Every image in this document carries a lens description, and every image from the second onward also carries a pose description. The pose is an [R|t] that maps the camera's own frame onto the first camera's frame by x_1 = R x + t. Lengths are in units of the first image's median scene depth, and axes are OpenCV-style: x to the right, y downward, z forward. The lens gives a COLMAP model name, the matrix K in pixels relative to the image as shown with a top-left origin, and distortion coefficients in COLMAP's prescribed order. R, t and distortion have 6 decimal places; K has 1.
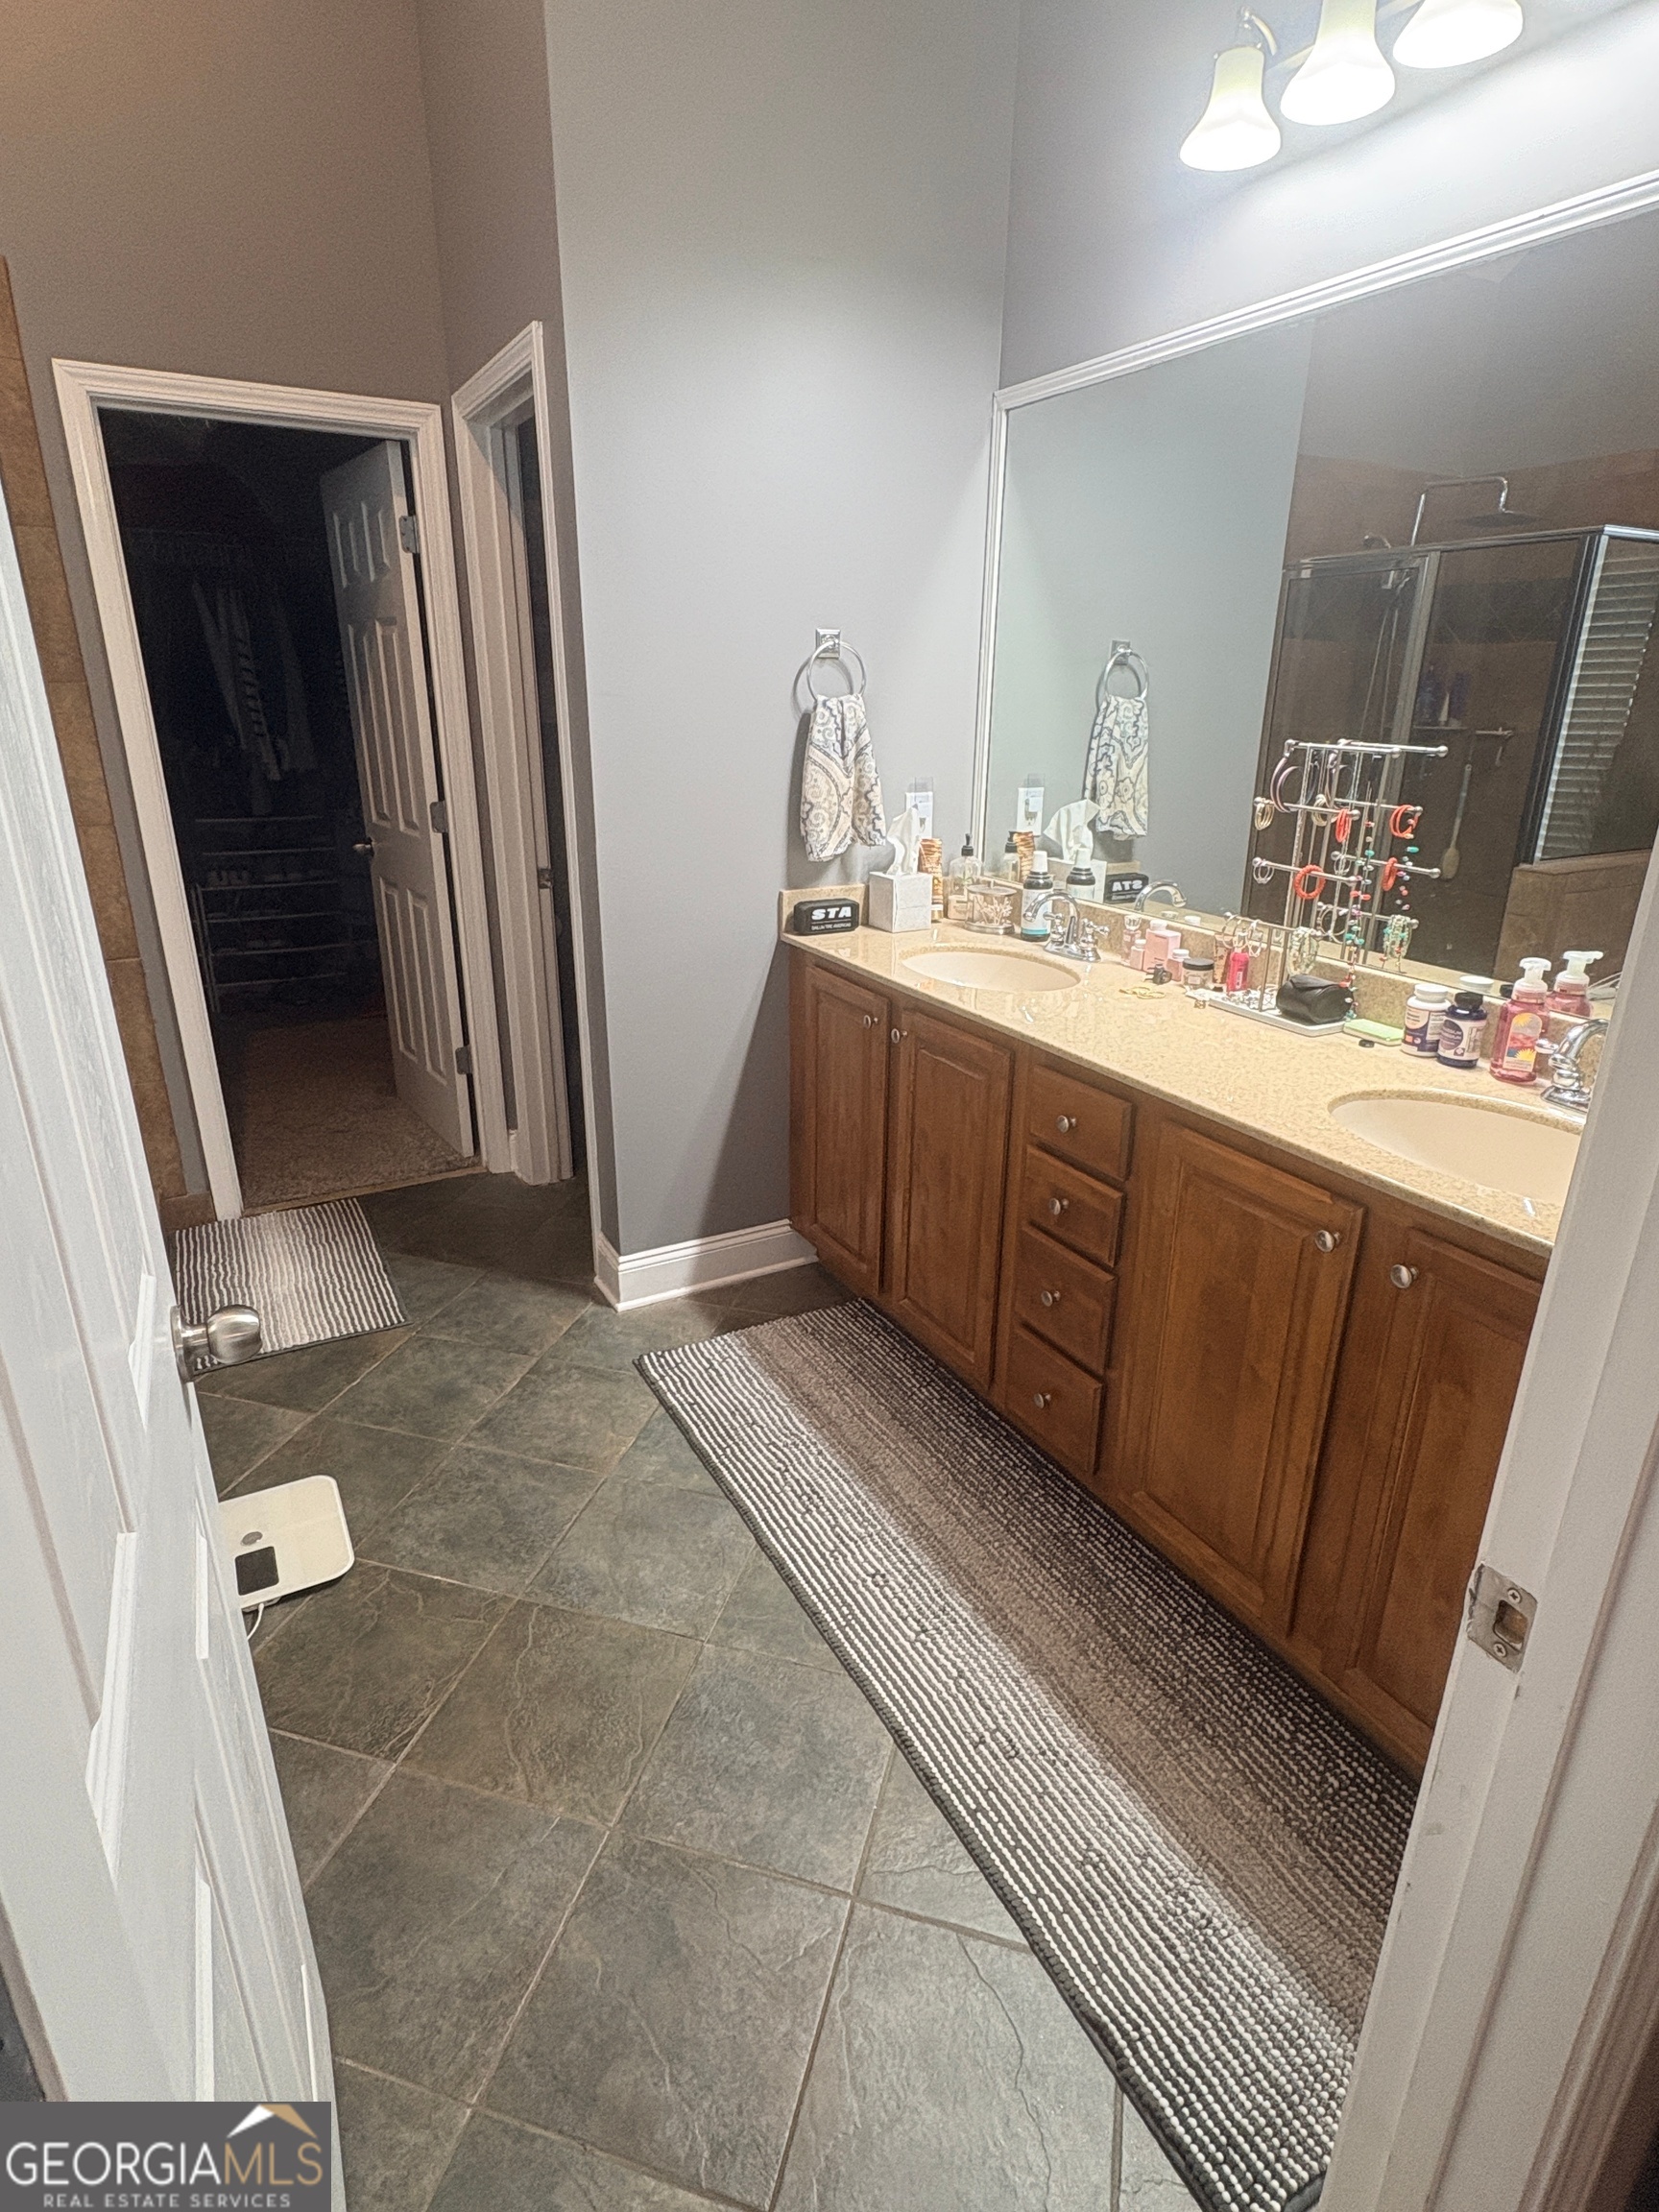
lens RADIAL K [[1143.5, 0, 829.5], [0, 1143.5, 1106.0], [0, 0, 1]] dist [0.003738, 0.001122]
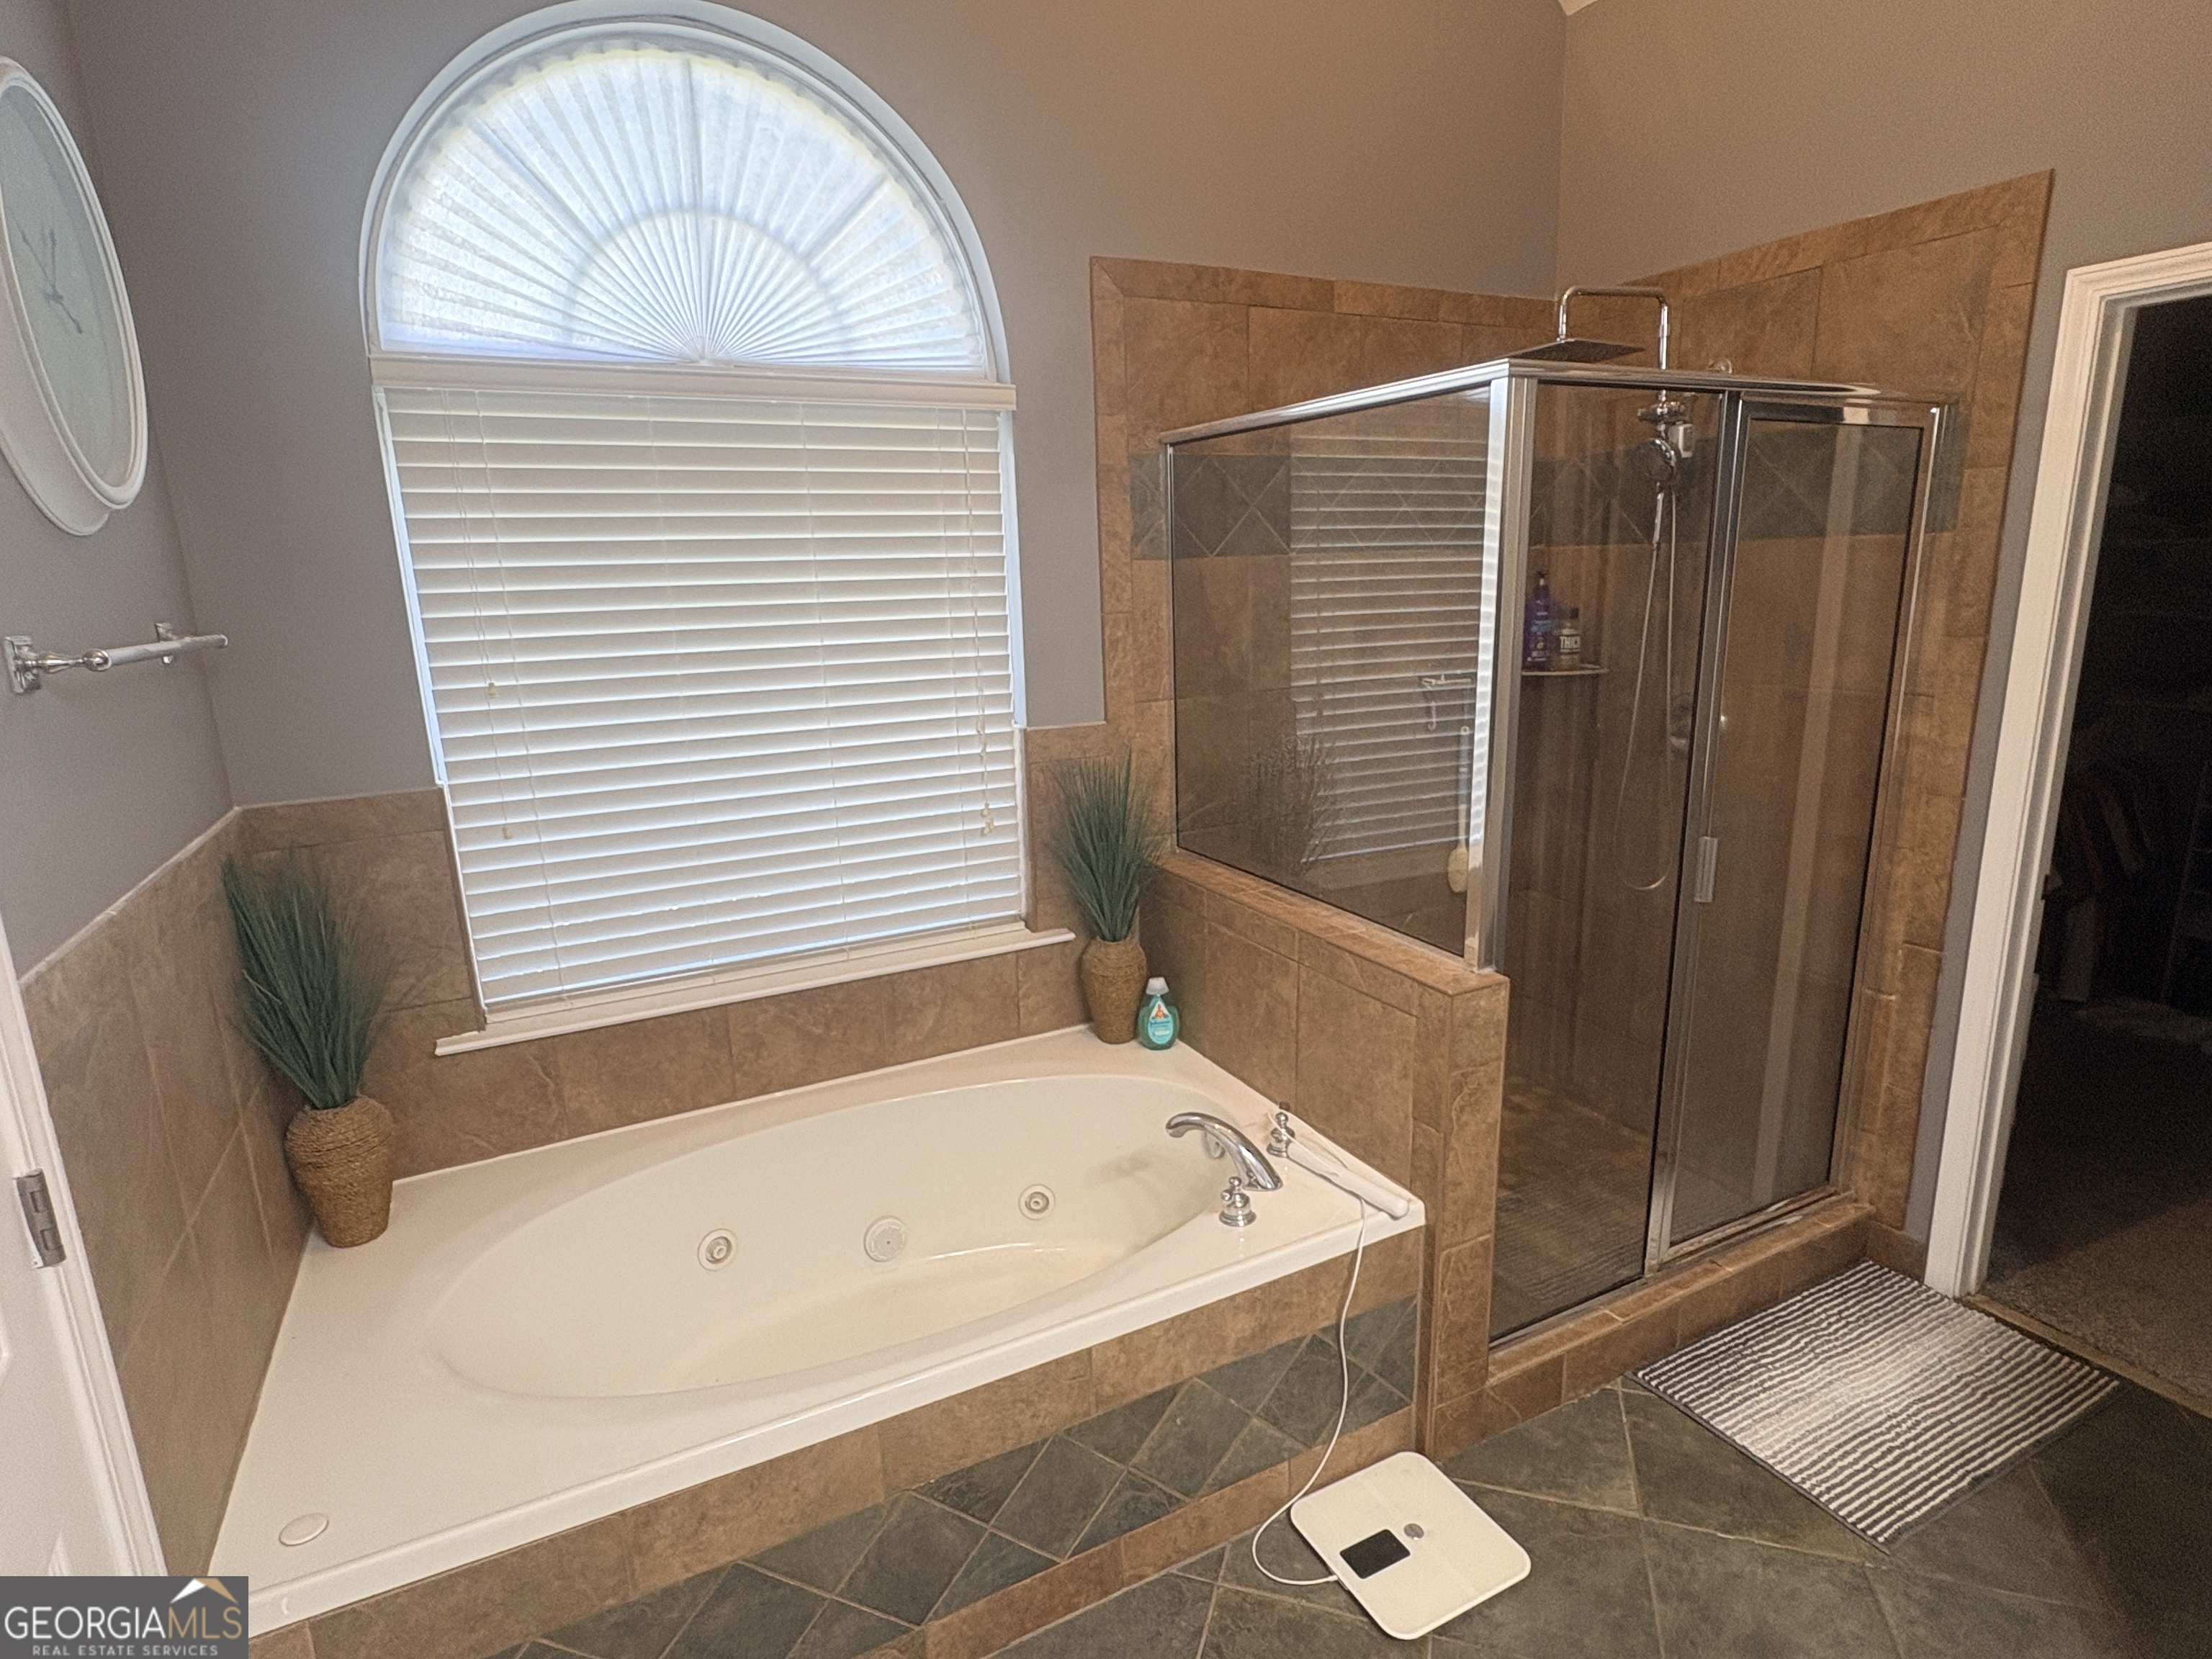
lens RADIAL K [[1143.5, 0, 1106.0], [0, 1143.5, 829.5], [0, 0, 1]] dist [0.003738, 0.001122]
pose [[-0.034596, 0.206416, -0.977853, 0.241113], [-0.319195, 0.924910, 0.206533, -0.211986], [0.947057, 0.319271, 0.033889, 0.416706]]
